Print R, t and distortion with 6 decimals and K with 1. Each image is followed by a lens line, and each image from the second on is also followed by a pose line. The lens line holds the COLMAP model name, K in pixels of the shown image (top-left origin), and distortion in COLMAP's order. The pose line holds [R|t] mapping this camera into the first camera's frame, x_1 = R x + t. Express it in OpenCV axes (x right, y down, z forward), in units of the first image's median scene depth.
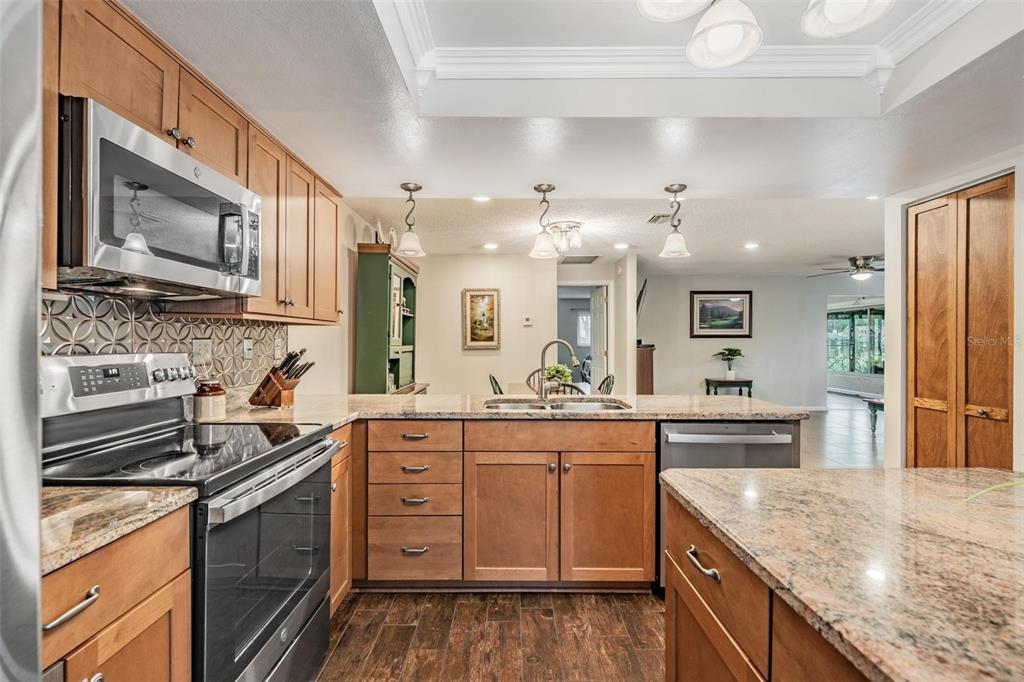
lens RADIAL K [[448.5, 0, 506.4], [0, 448.5, 339.8], [0, 0, 1]] dist [0.002886, 0.000060]
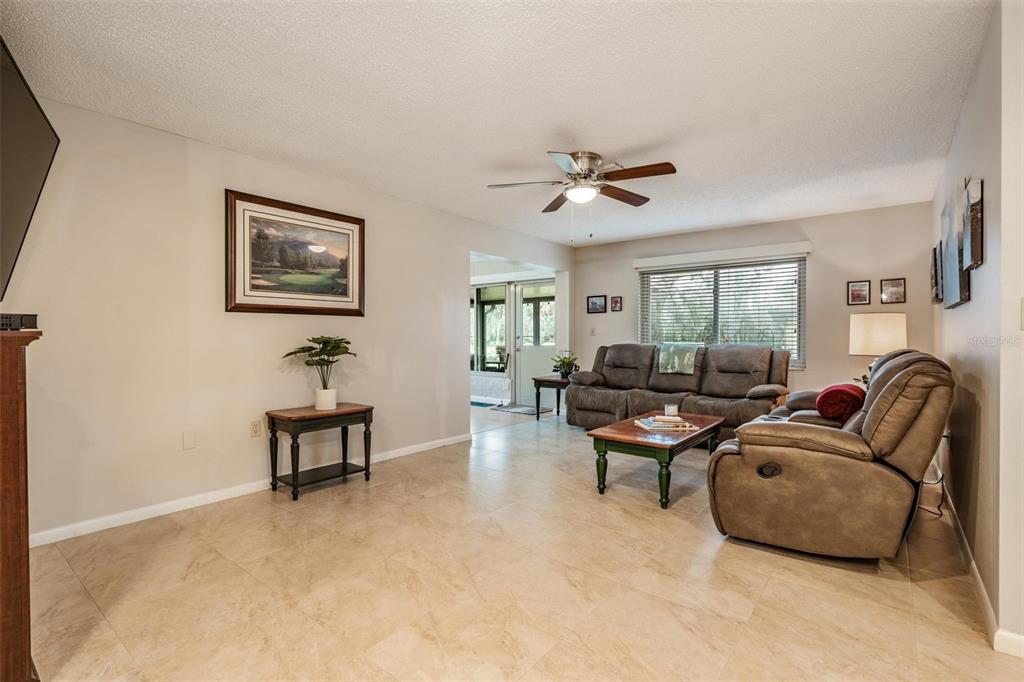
lens RADIAL K [[481.1, 0, 515.1], [0, 481.1, 339.4], [0, 0, 1]] dist [-0.002062, 0.001139]
pose [[0.610057, -0.003730, 0.792349, 0.308973], [0.001436, 0.999992, 0.003602, 0.024492], [-0.792356, -0.001060, 0.610058, 0.727780]]
